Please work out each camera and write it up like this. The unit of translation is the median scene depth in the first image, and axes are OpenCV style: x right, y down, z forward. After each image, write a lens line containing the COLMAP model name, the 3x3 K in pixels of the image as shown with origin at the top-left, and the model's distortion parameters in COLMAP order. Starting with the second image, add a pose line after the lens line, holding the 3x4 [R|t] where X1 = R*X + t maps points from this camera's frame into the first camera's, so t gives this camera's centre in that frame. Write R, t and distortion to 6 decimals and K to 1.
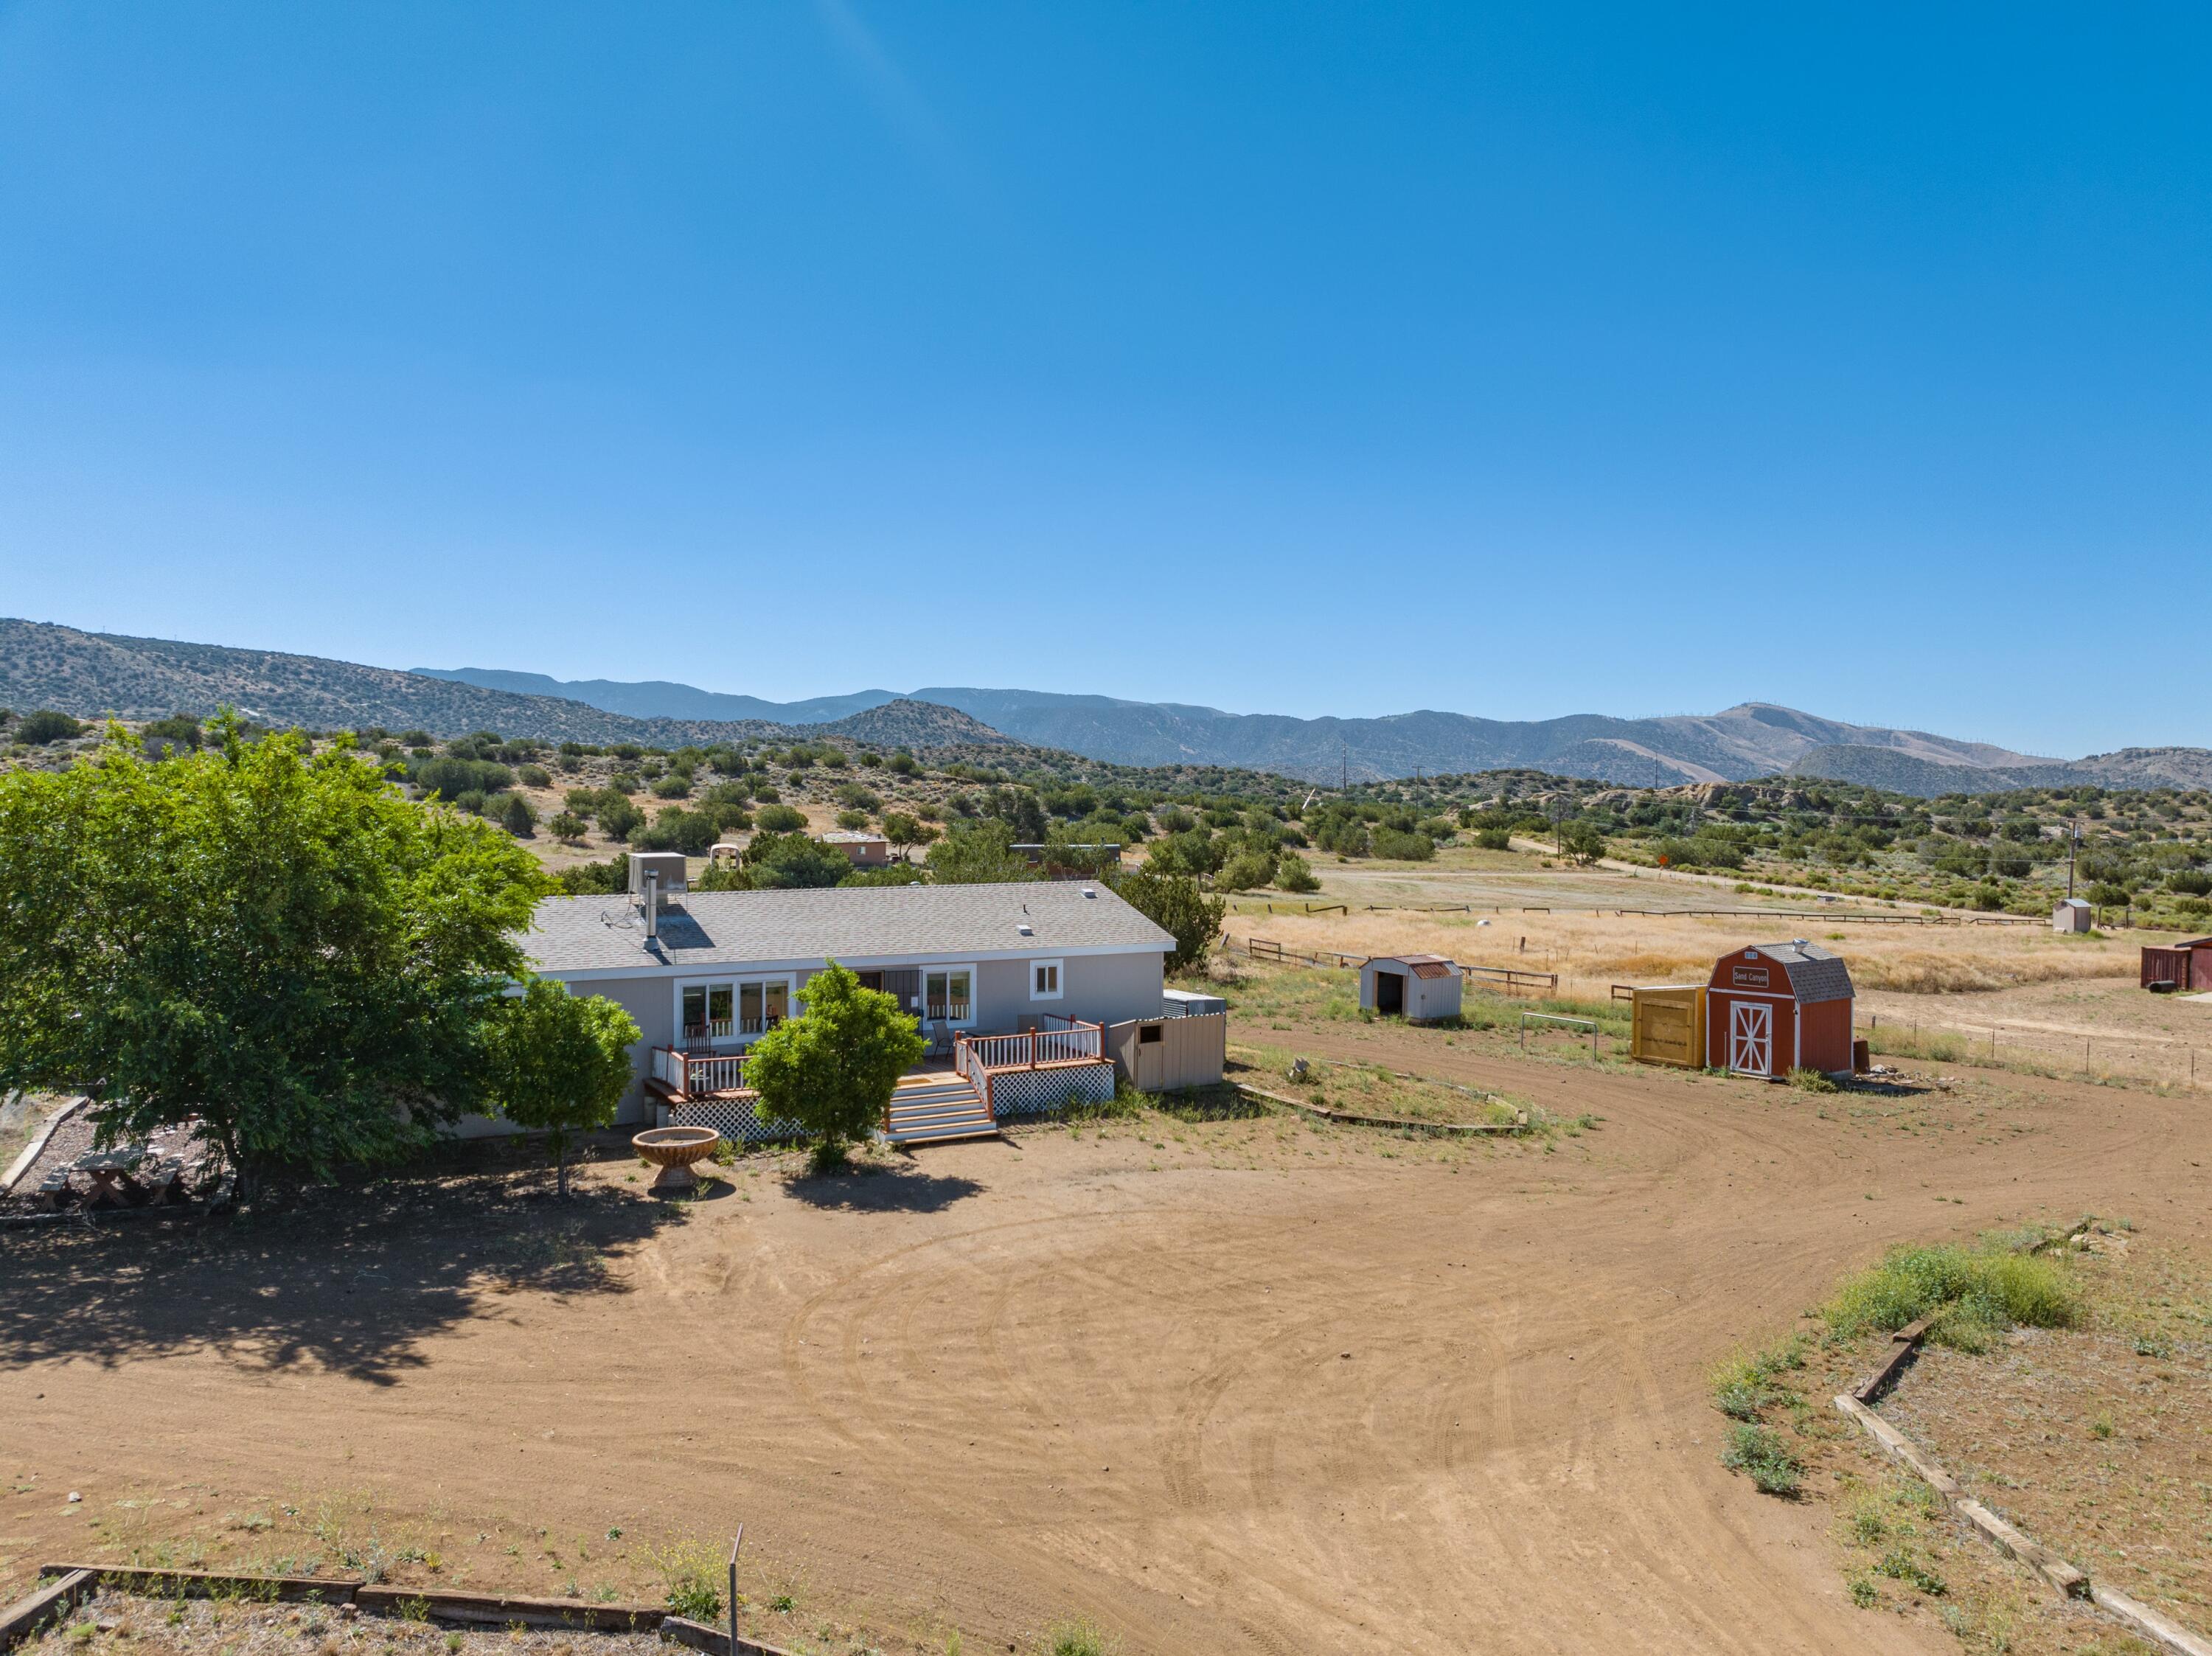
lens RADIAL K [[1553.9, 0, 1101.1], [0, 1553.9, 822.7], [0, 0, 1]] dist [-0.035466, -0.000484]
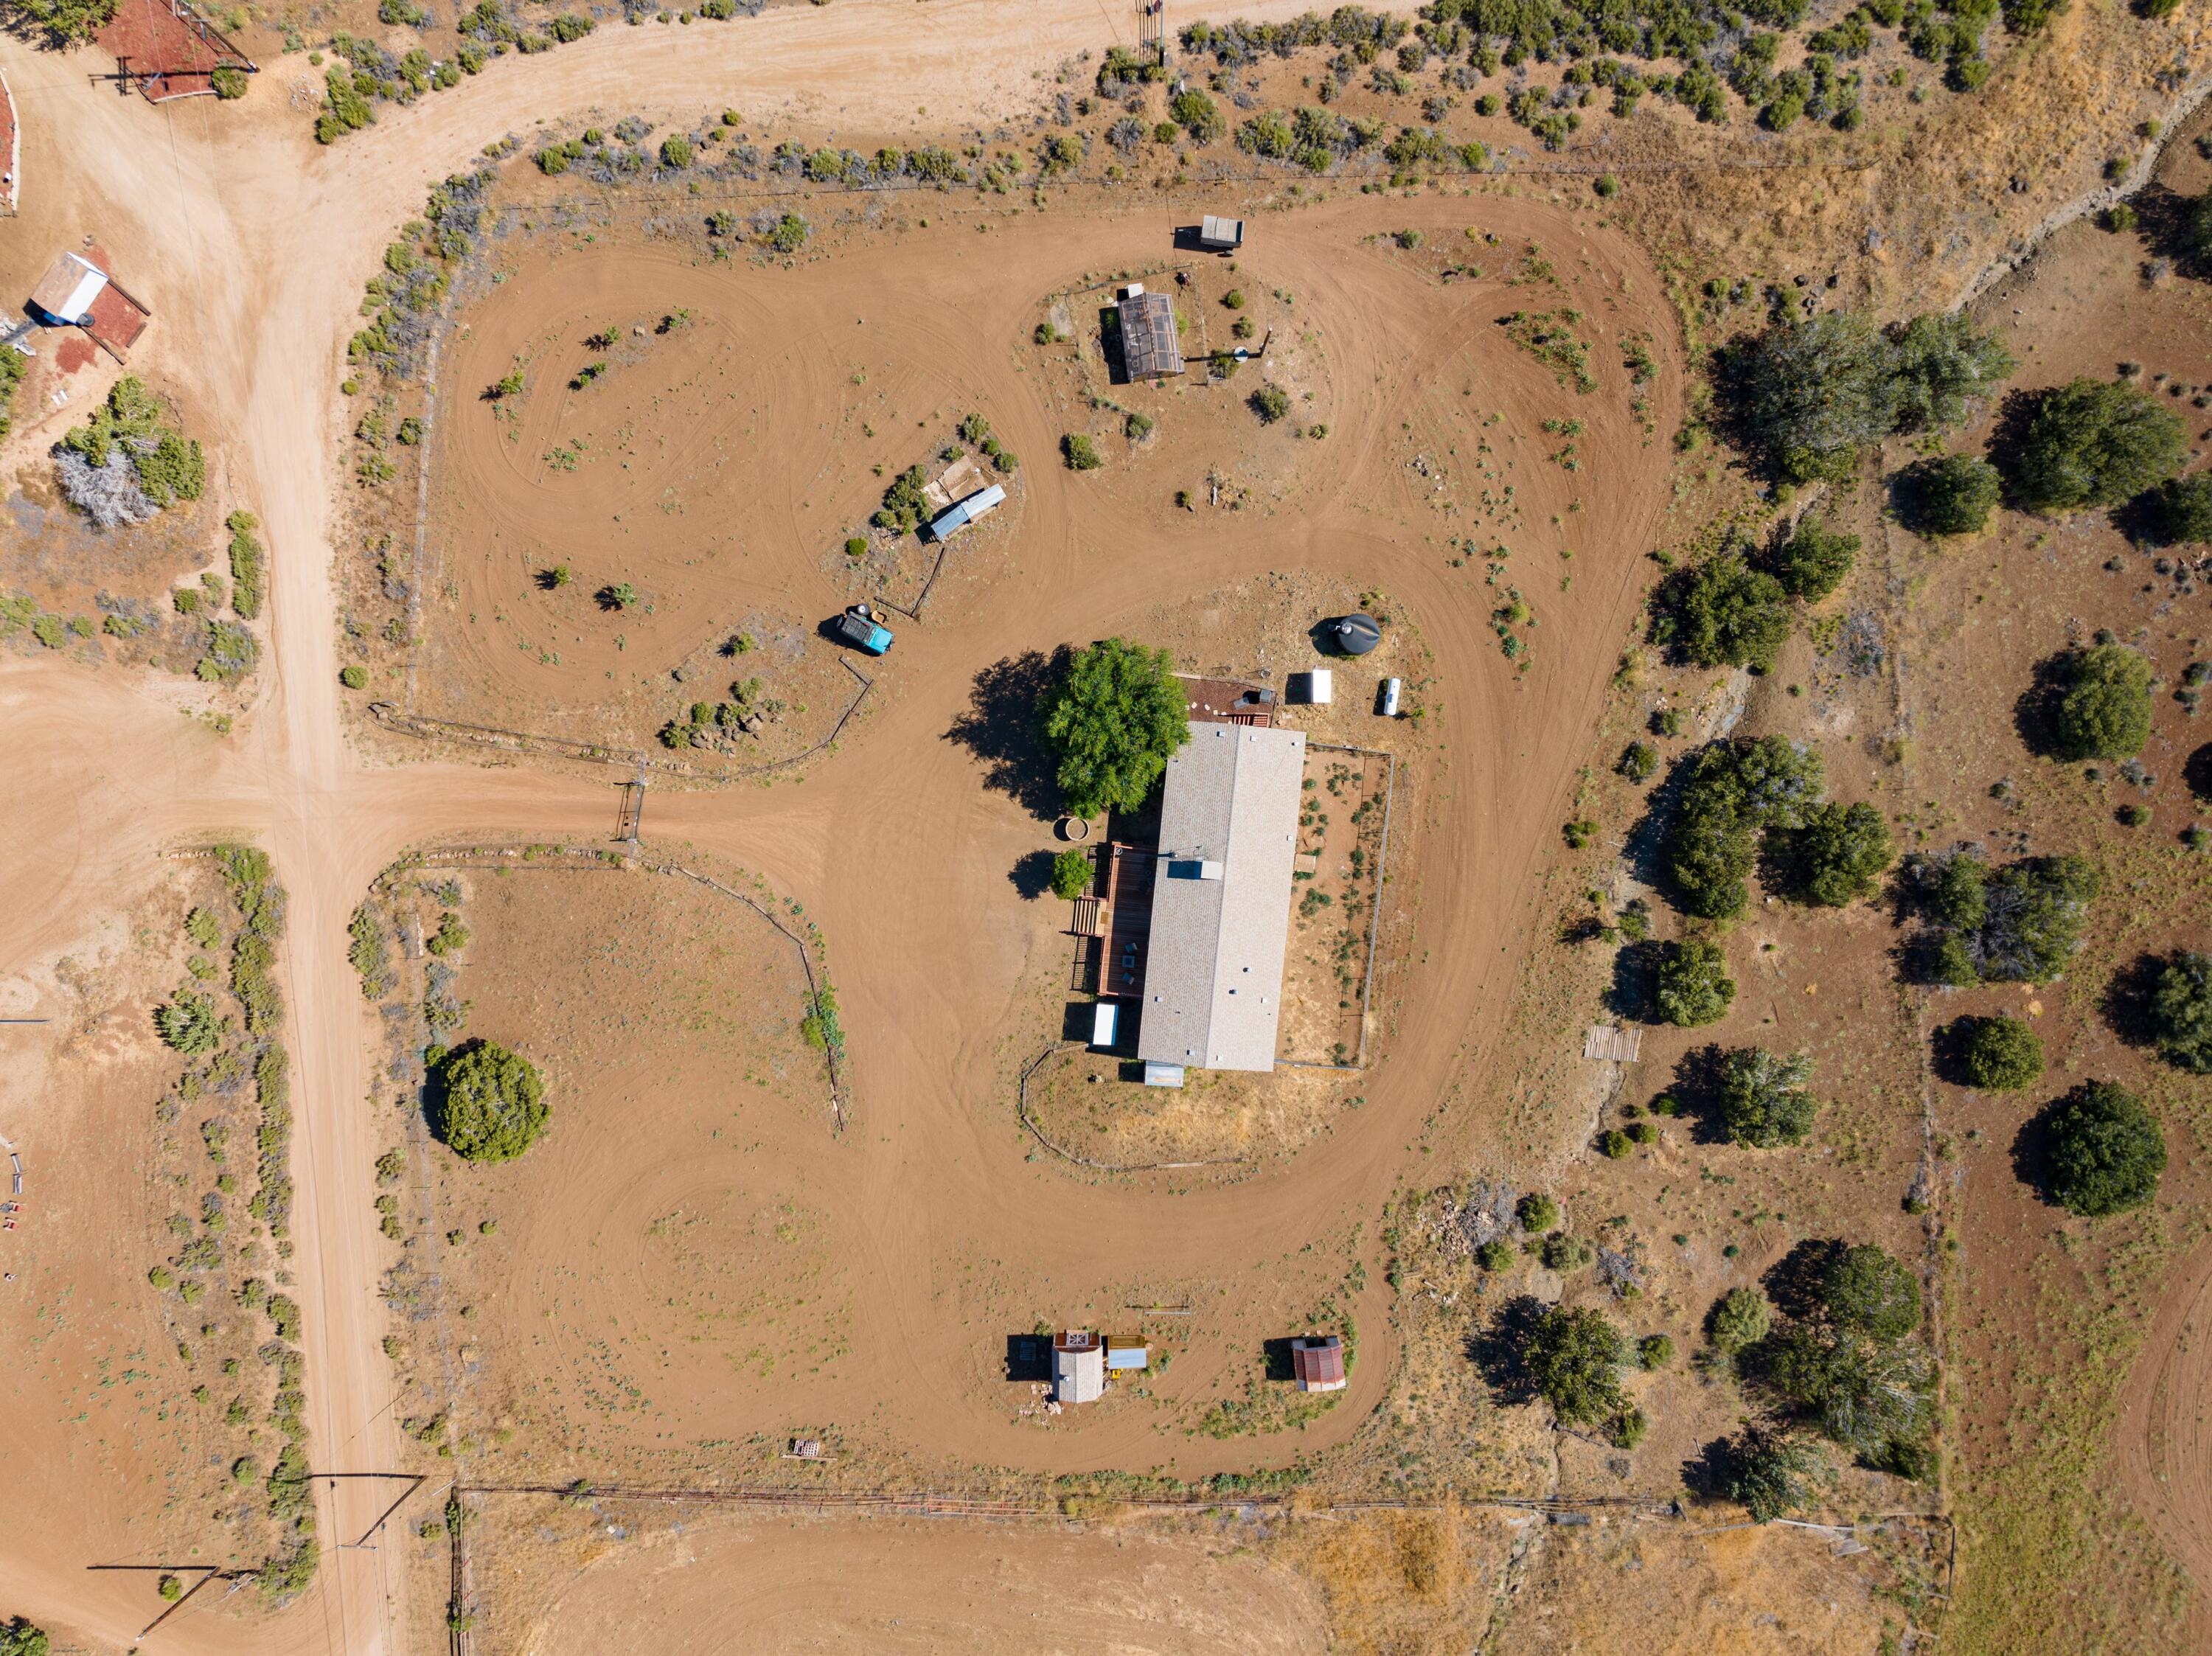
lens RADIAL K [[1553.9, 0, 1101.1], [0, 1553.9, 822.7], [0, 0, 1]] dist [-0.035466, -0.000484]
pose [[-0.567677, 0.823216, 0.007607, -0.015041], [-0.002652, -0.011069, 0.999935, -0.144231], [0.823247, 0.567620, 0.008467, 0.043026]]
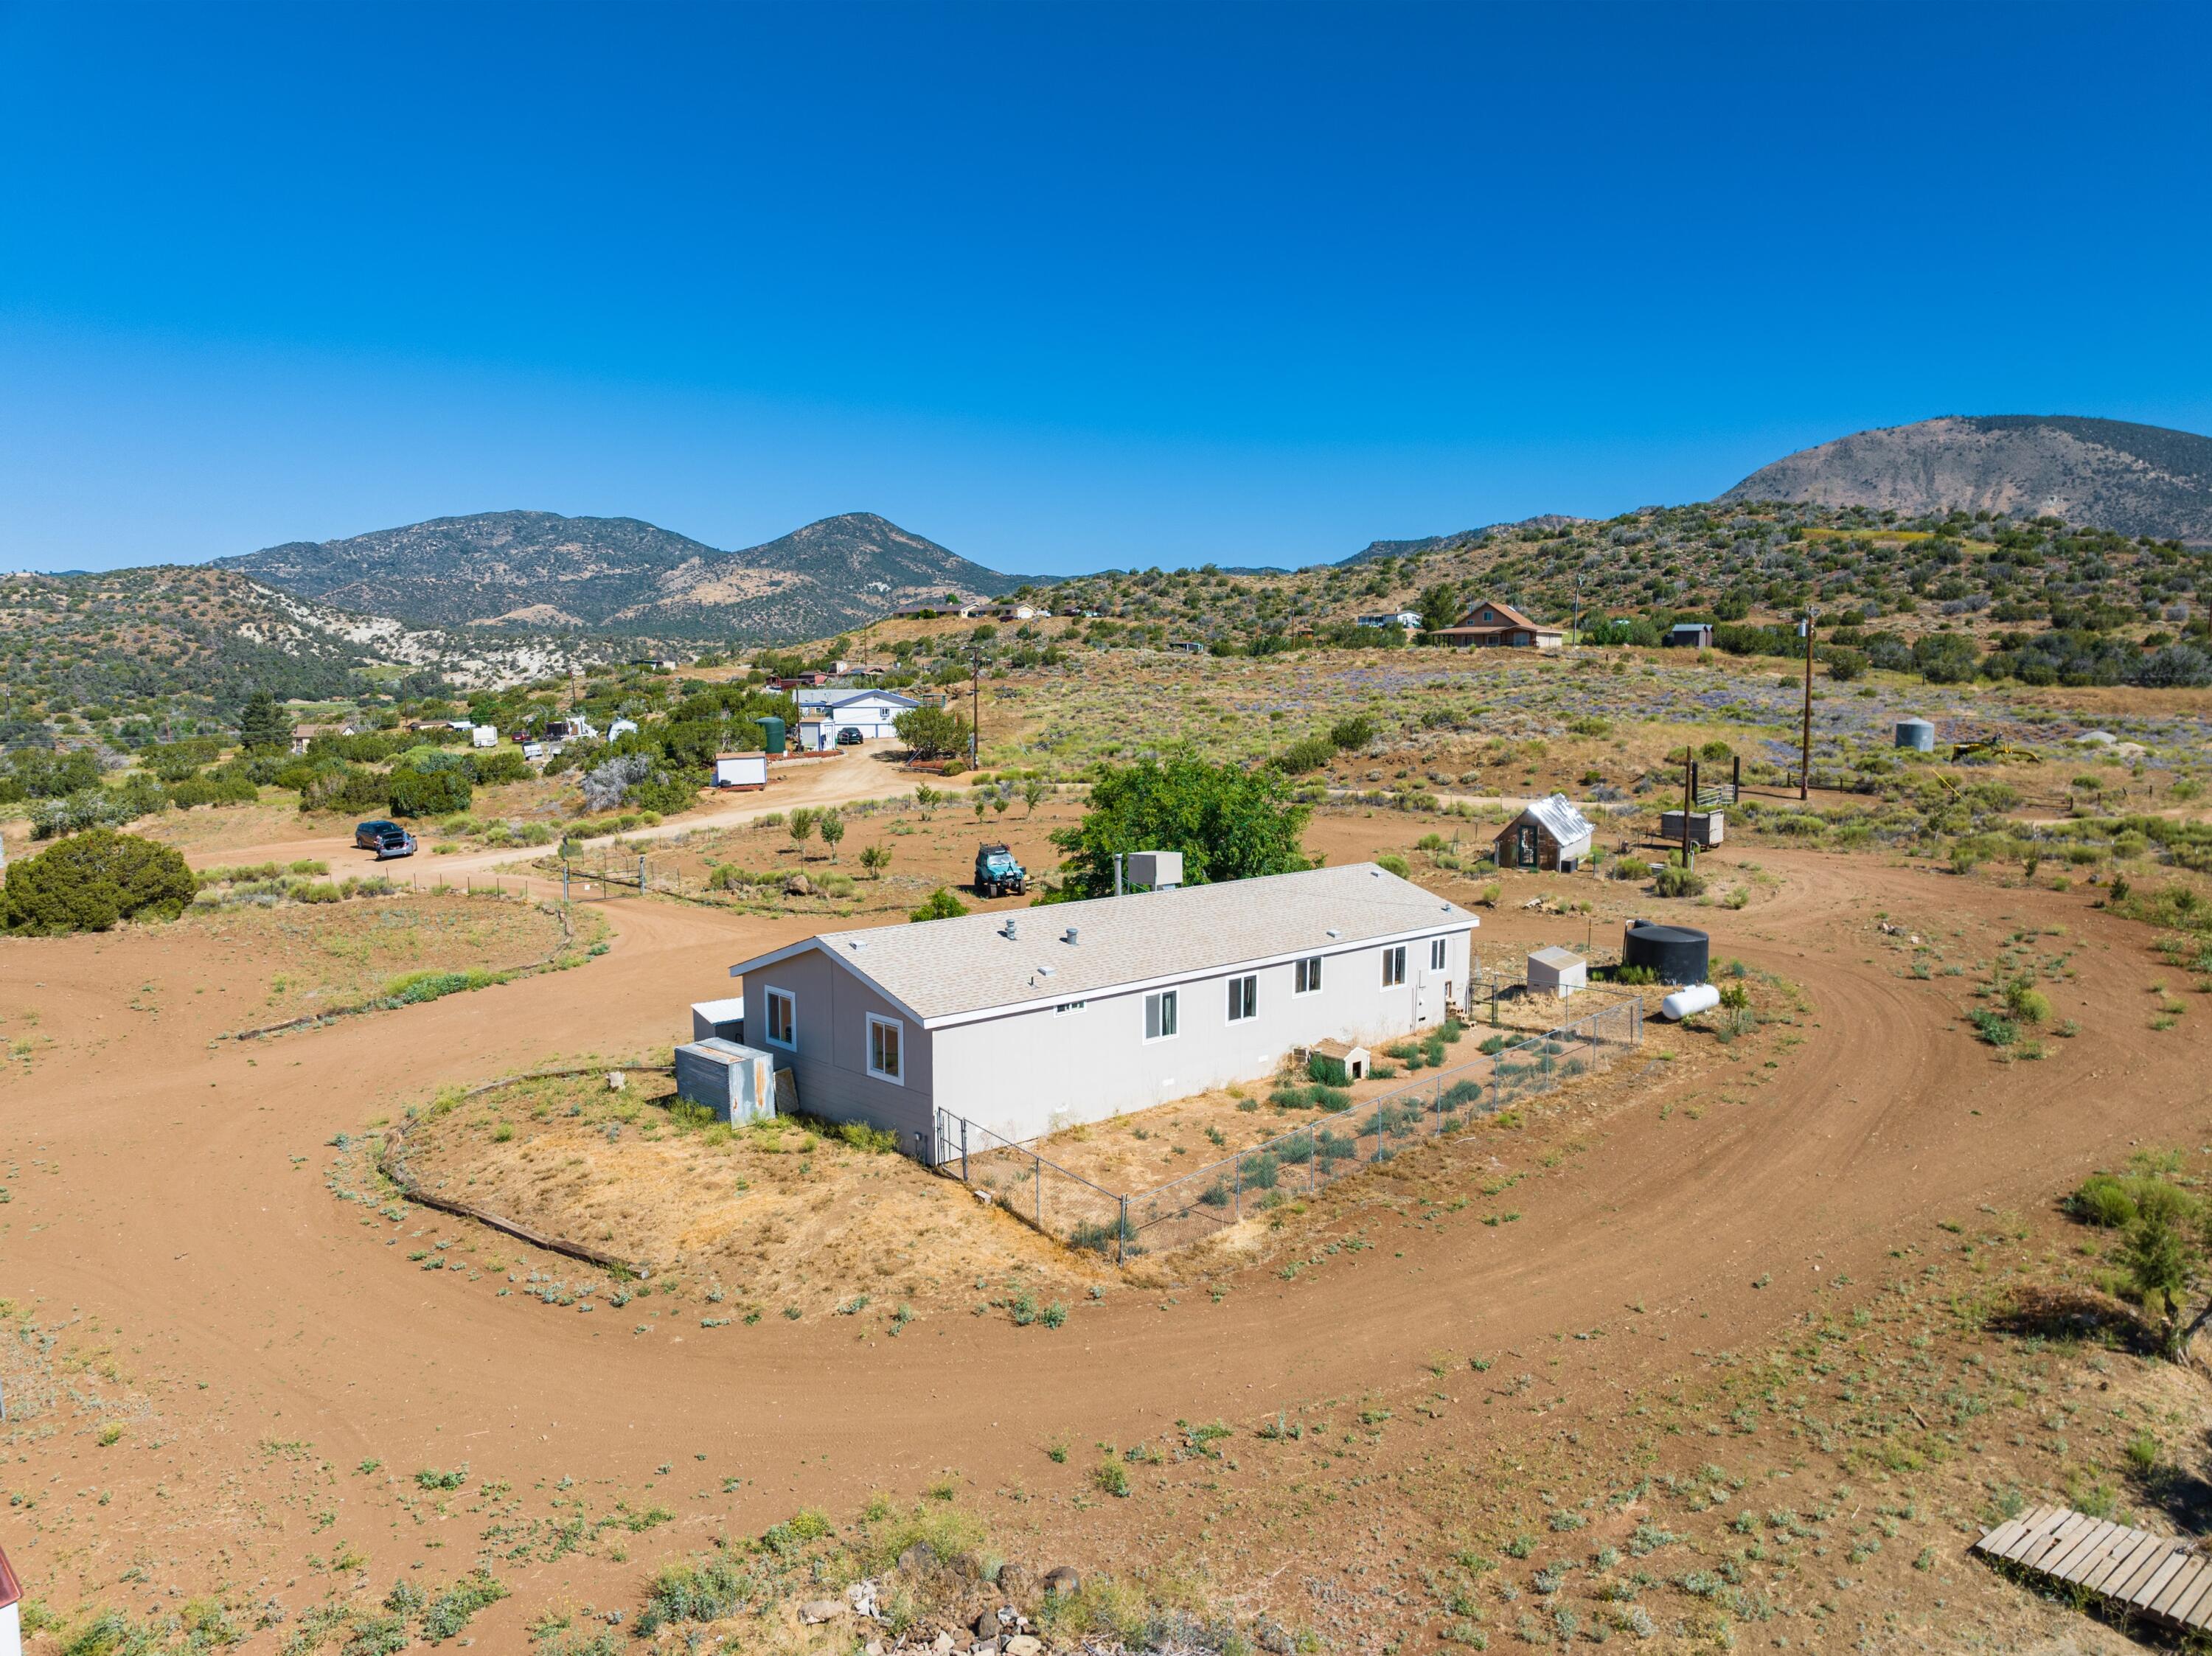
lens RADIAL K [[1559.8, 0, 1098.7], [0, 1559.8, 825.4], [0, 0, 1]] dist [-0.036441, 0.000145]
pose [[-0.971886, 0.026662, -0.233936, 0.002754], [0.001300, 0.994161, 0.107903, -0.007950], [0.235447, 0.104565, -0.966246, 0.122360]]
